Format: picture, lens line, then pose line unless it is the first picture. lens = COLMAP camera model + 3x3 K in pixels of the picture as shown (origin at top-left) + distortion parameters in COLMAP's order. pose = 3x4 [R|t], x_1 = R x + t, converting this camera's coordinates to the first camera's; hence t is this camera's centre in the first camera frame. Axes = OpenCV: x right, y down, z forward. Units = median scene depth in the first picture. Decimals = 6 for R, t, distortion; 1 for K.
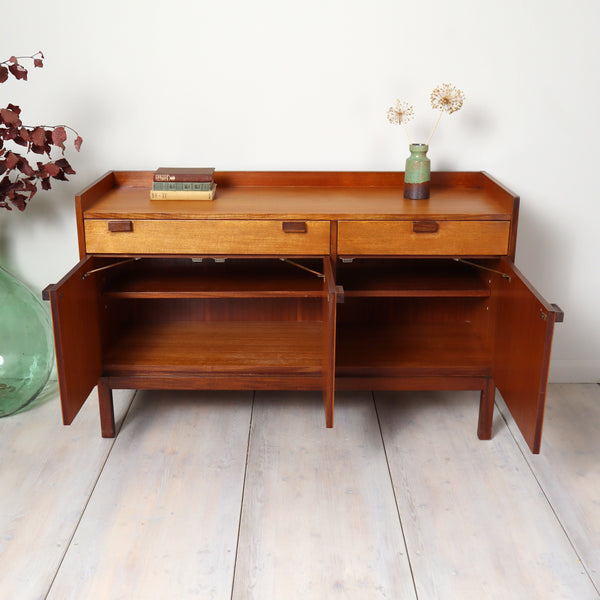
lens RADIAL K [[882.1, 0, 294.0], [0, 882.1, 320.2], [0, 0, 1]] dist [-0.078082, 0.034037]
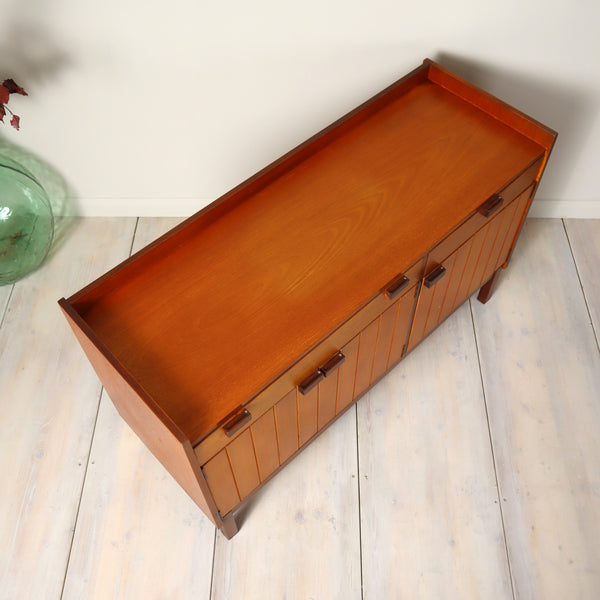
lens RADIAL K [[697.2, 0, 299.6], [0, 697.2, 333.8], [0, 0, 1]] dist [-0.096492, 0.014898]
pose [[0.999528, 0.005500, -0.030224, 0.064967], [0.014433, 0.784406, 0.620079, -0.431538], [0.027118, -0.620223, 0.783957, 0.305638]]
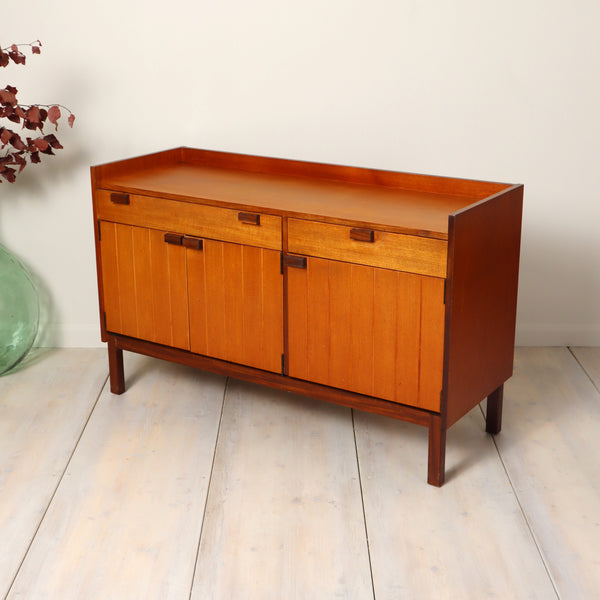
lens RADIAL K [[1156.0, 0, 310.9], [0, 1156.0, 291.1], [0, 0, 1]] dist [-0.023554, 0.100816]
pose [[0.999959, -0.006467, 0.006416, 0.049792], [0.006668, 0.999474, -0.031739, 0.059534], [-0.006207, 0.031780, 0.999476, -0.446155]]
